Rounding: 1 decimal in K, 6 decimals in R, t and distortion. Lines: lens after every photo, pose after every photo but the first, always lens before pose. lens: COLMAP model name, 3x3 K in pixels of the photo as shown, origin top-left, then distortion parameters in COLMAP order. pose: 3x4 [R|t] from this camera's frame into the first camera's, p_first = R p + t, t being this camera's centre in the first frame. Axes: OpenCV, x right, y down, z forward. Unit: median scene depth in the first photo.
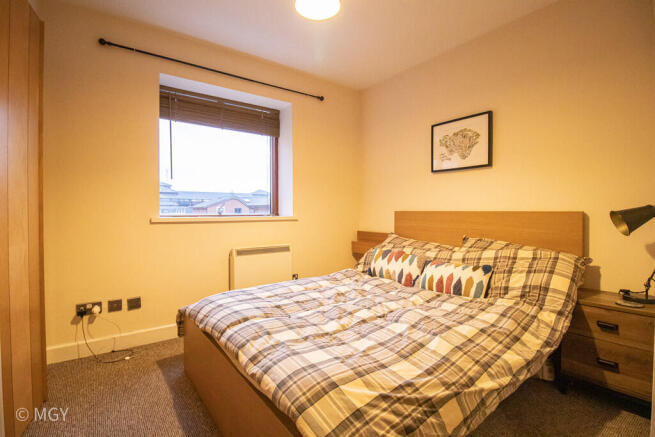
lens RADIAL K [[314.3, 0, 328.3], [0, 314.3, 212.8], [0, 0, 1]] dist [-0.020551, -0.000174]
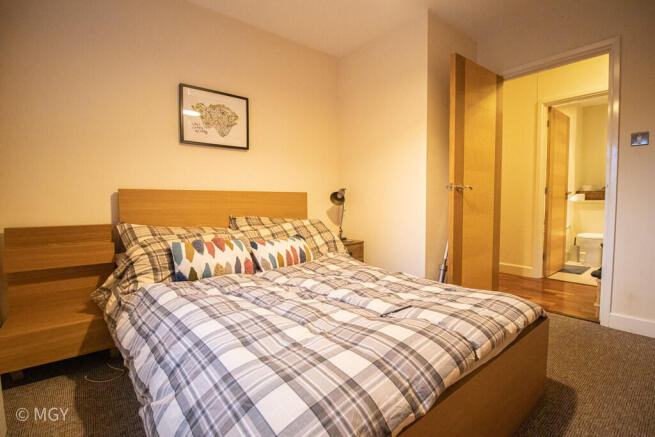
lens RADIAL K [[314.3, 0, 328.3], [0, 314.3, 212.8], [0, 0, 1]] dist [-0.020551, -0.000174]
pose [[-0.059763, -0.048429, 0.997037, -0.581069], [0.002752, 0.998811, 0.048680, 0.017666], [-0.998209, 0.005653, -0.059559, 0.761505]]
